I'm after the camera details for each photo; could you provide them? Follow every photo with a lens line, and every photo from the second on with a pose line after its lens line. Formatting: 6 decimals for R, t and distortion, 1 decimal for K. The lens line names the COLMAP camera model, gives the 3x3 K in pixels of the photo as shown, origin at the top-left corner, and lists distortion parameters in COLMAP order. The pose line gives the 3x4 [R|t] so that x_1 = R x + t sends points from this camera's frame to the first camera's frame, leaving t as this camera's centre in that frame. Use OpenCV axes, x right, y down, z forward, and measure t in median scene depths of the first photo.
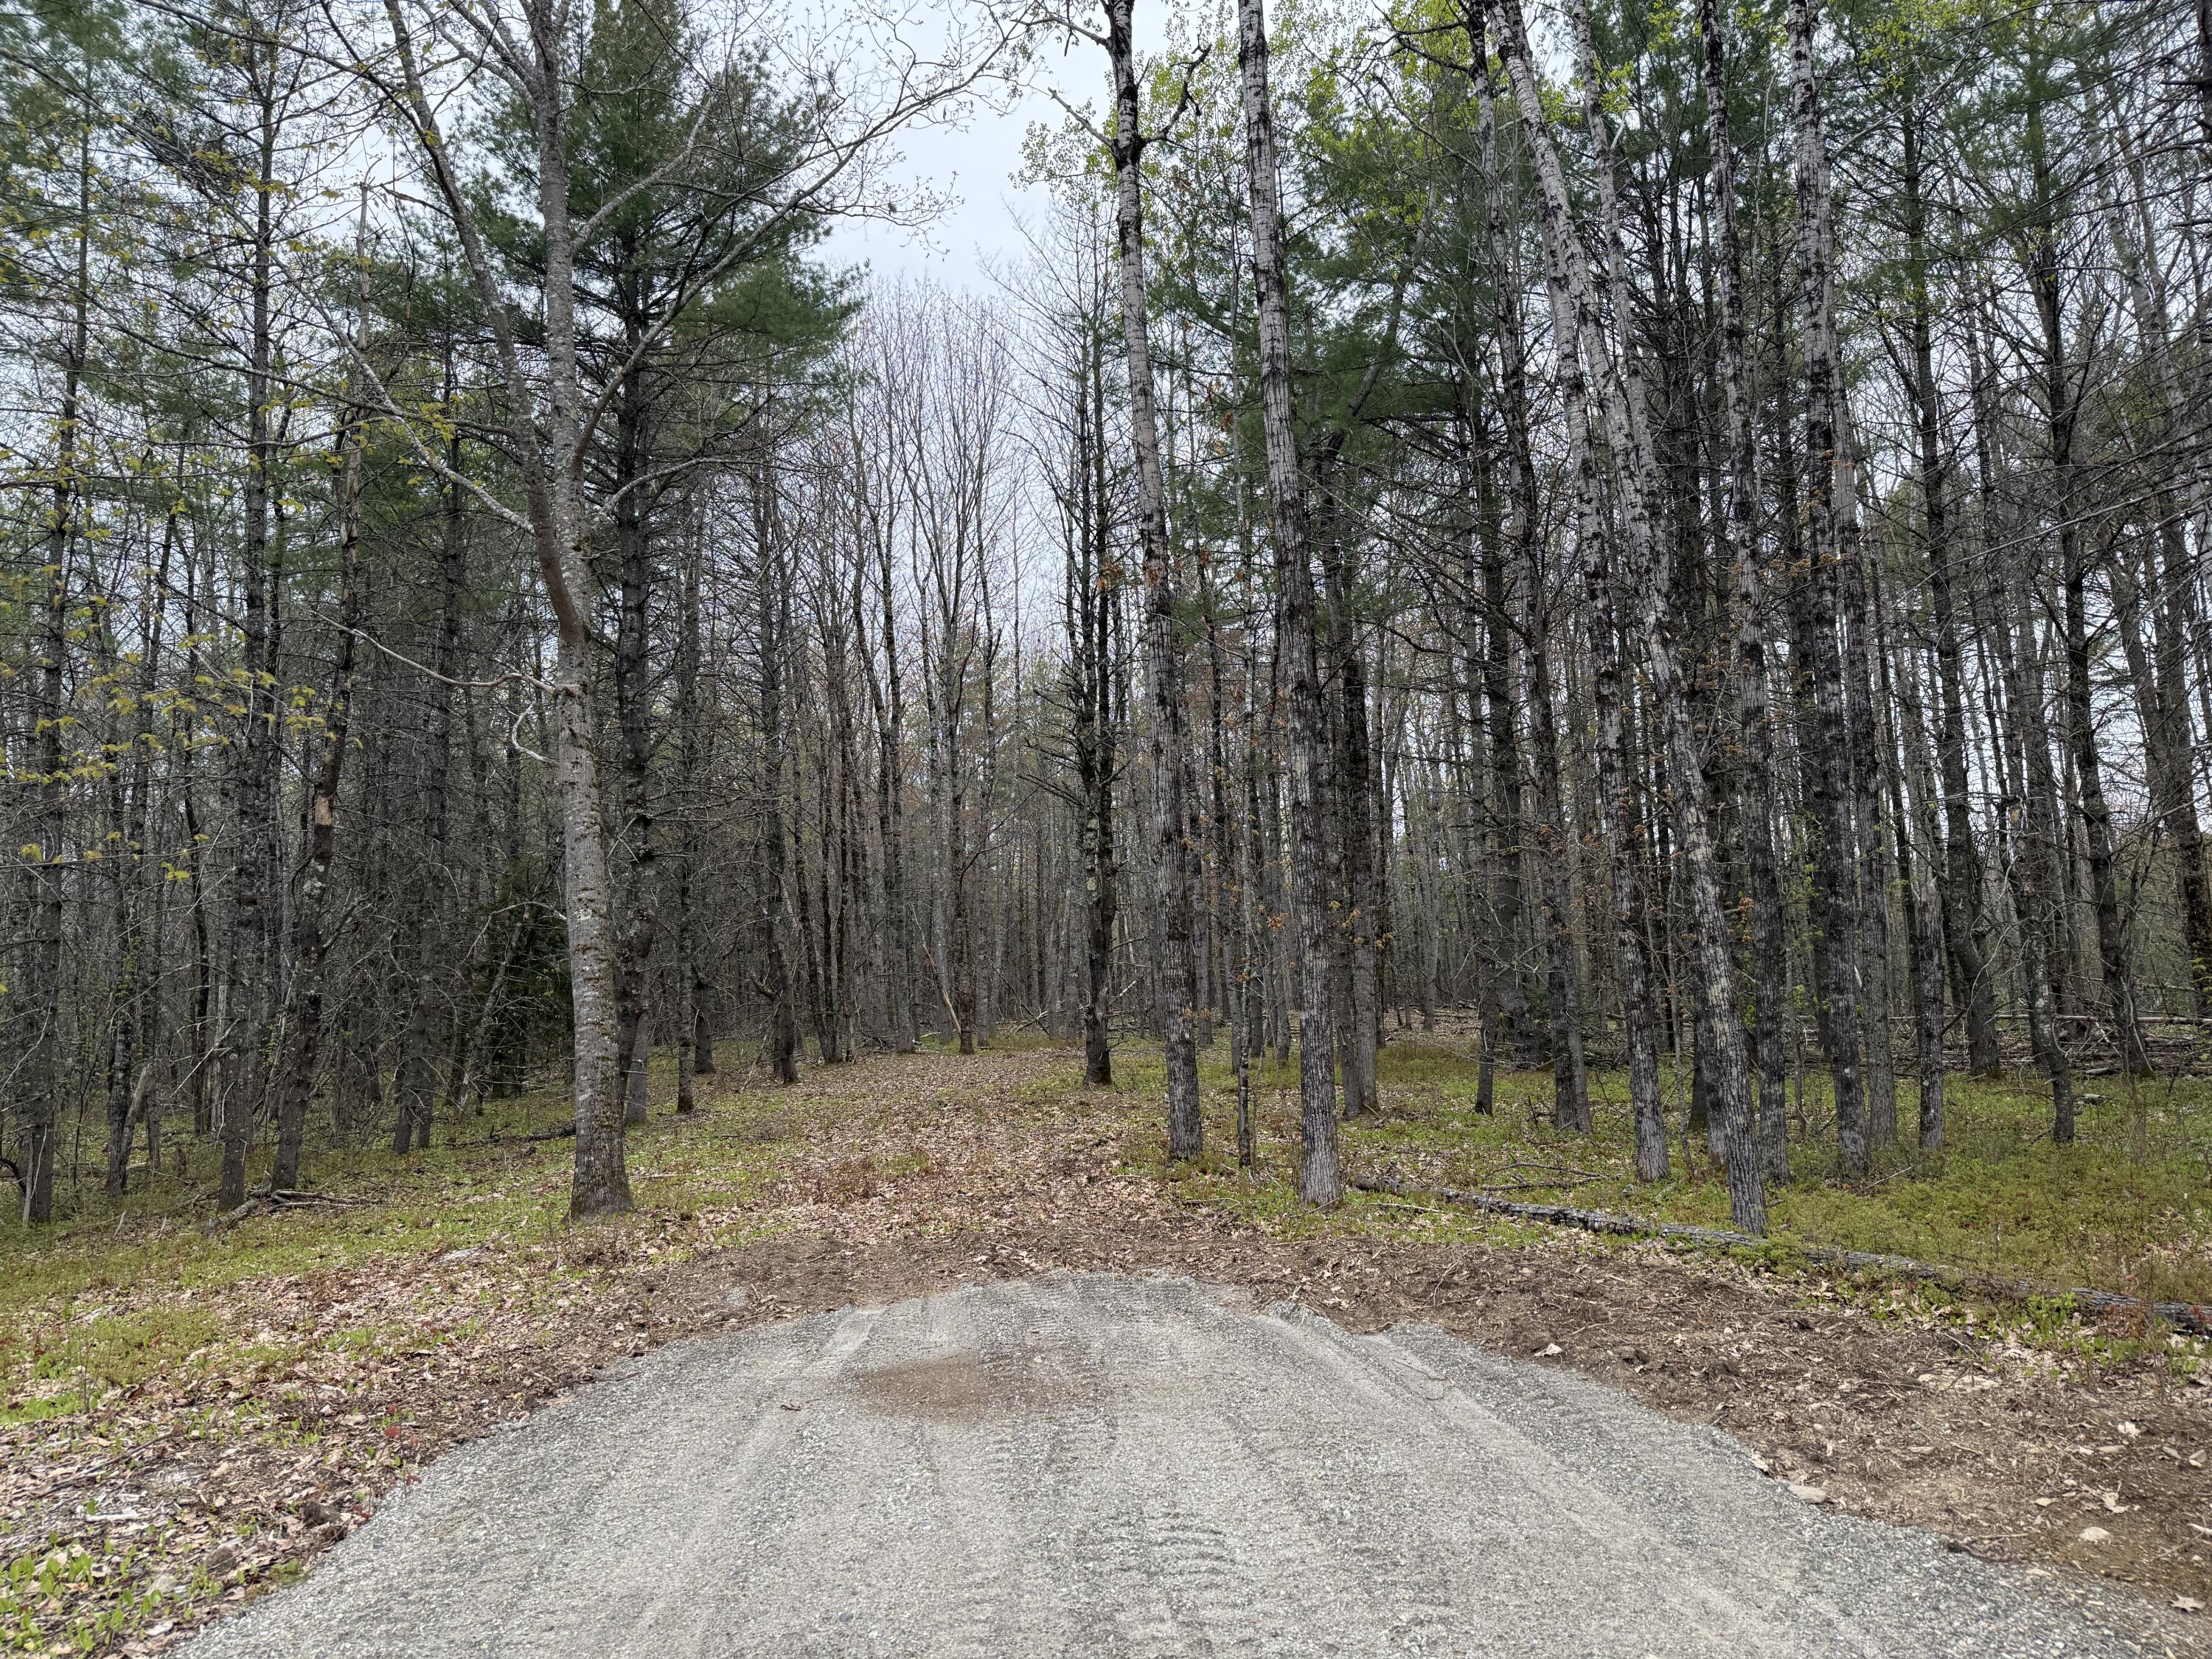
lens RADIAL K [[1548.8, 0, 1106.0], [0, 1548.8, 829.5], [0, 0, 1]] dist [0.043736, -0.003211]
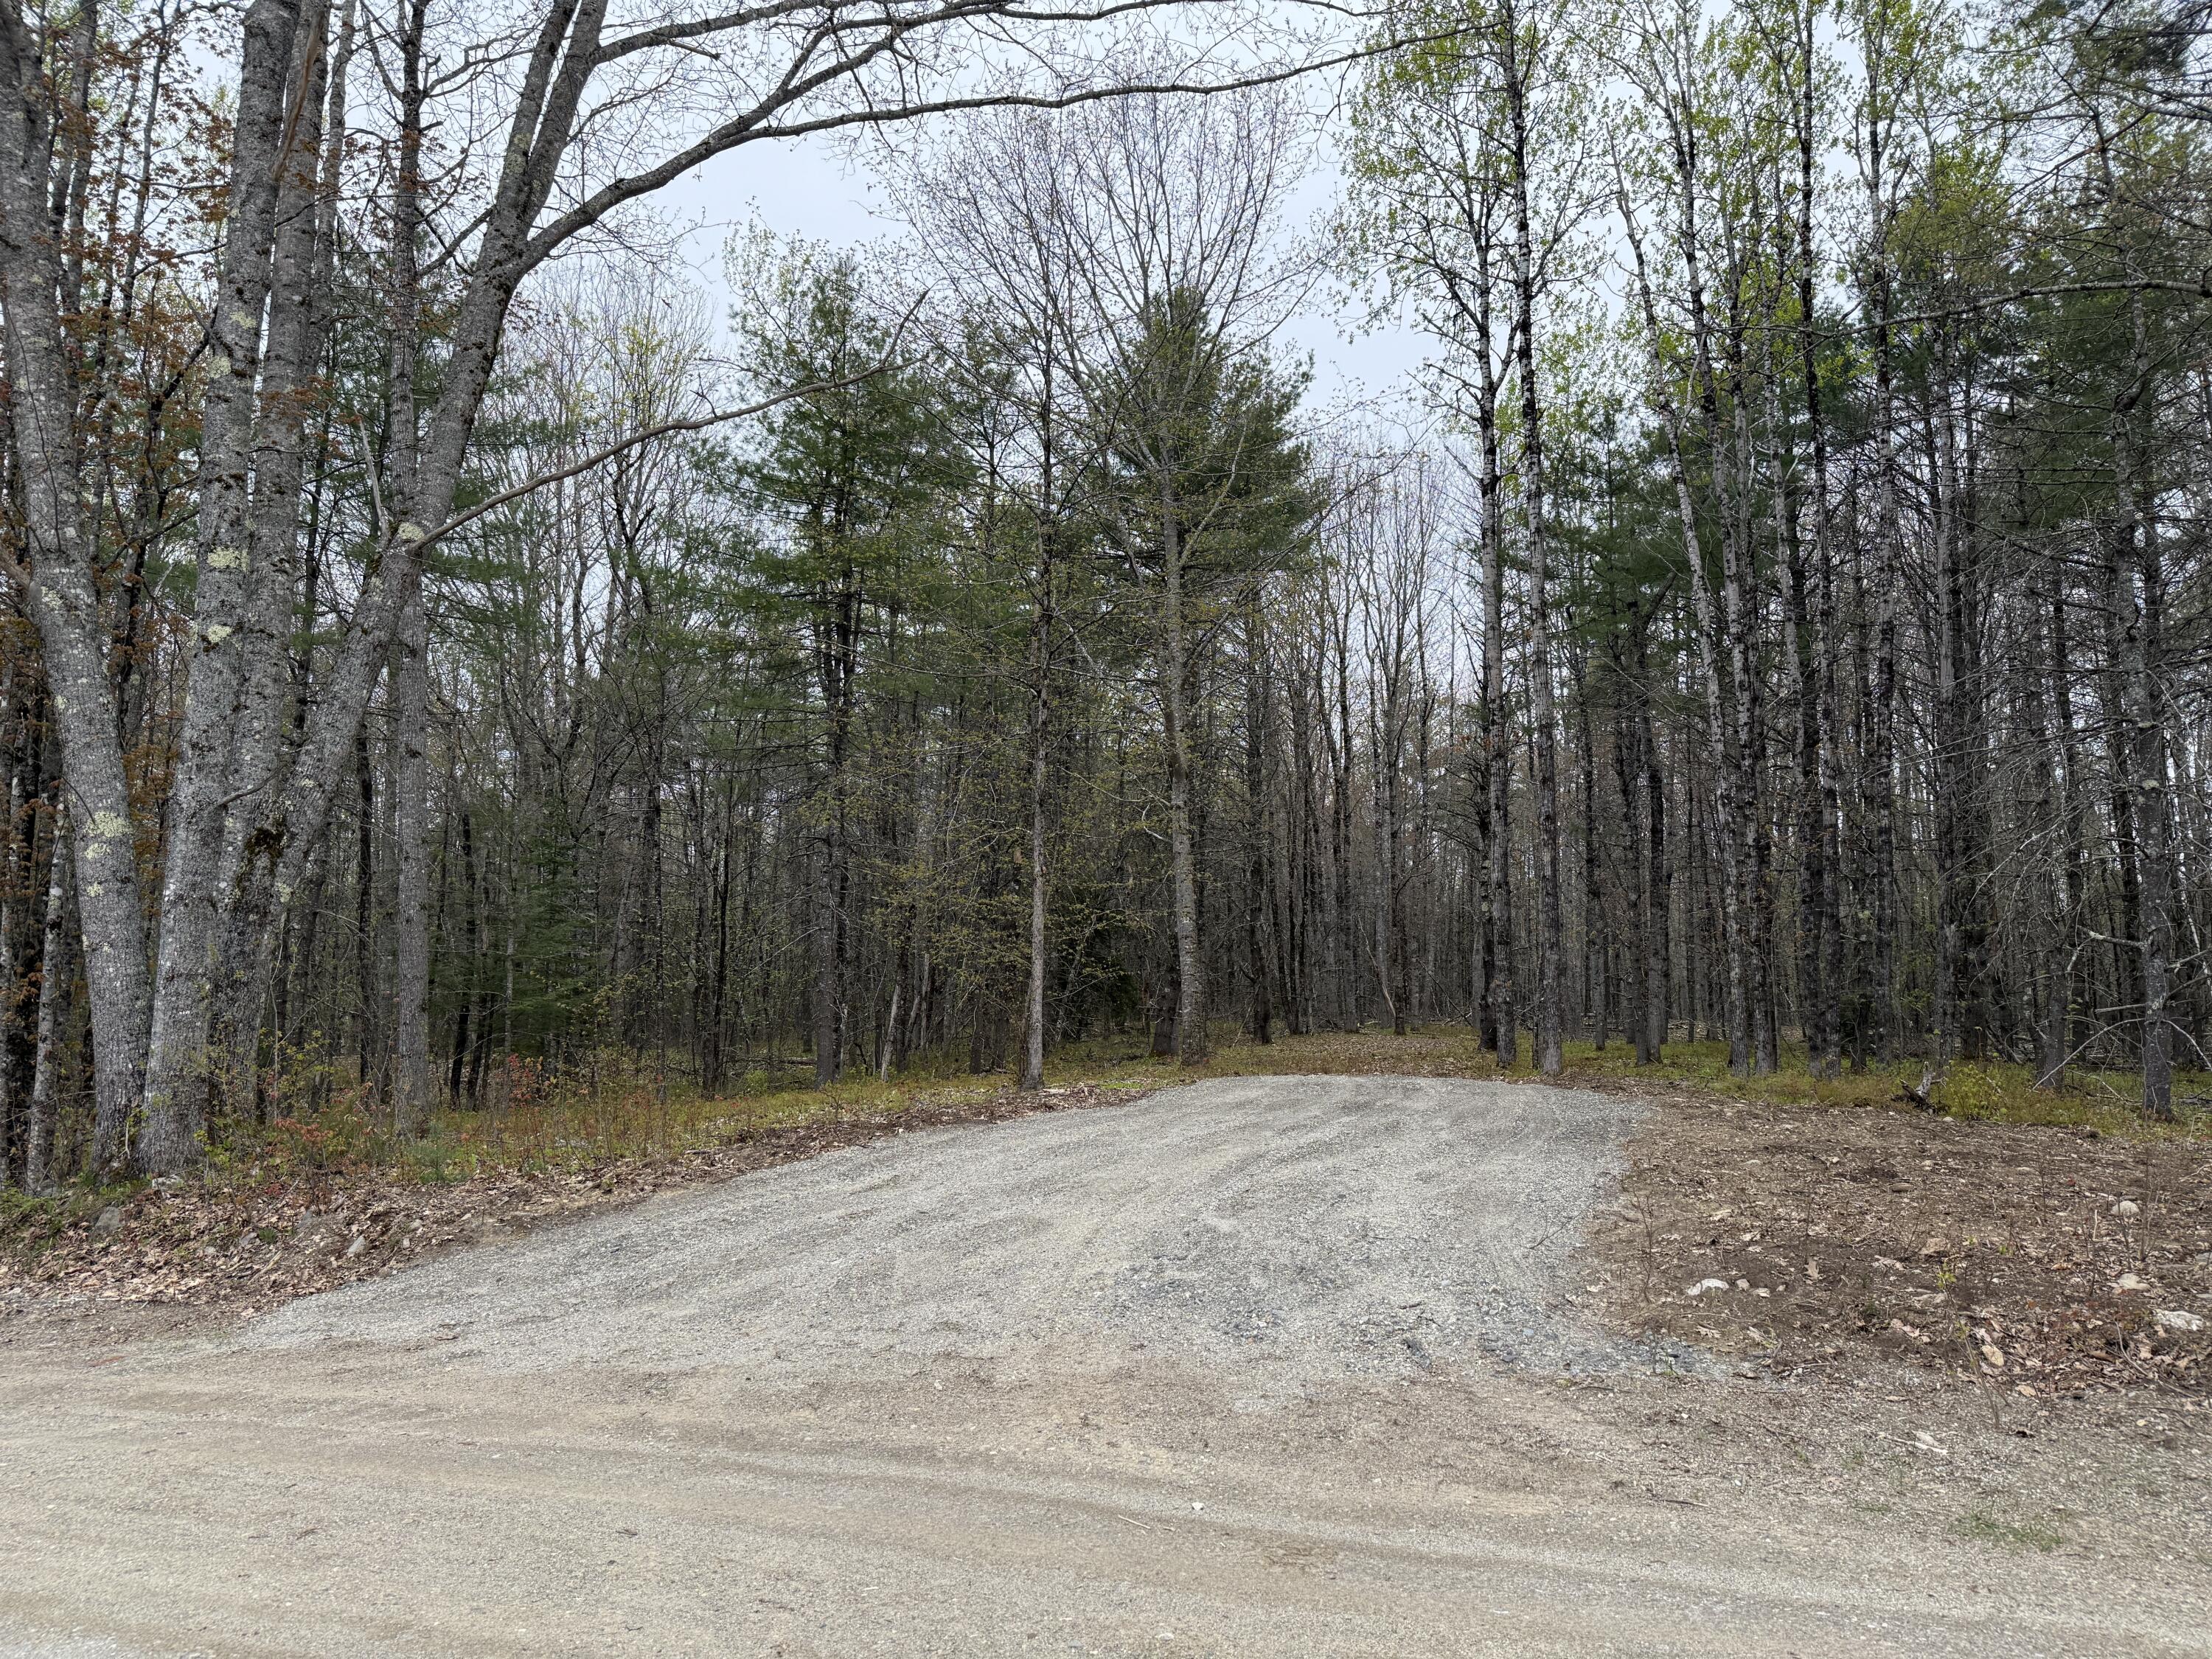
lens RADIAL K [[1548.8, 0, 1106.0], [0, 1548.8, 829.5], [0, 0, 1]] dist [0.043736, -0.003211]
pose [[0.958375, 0.014436, -0.285148, 0.063888], [-0.015850, 0.999871, -0.002653, -0.026767], [0.285073, 0.007062, 0.958480, -0.462700]]
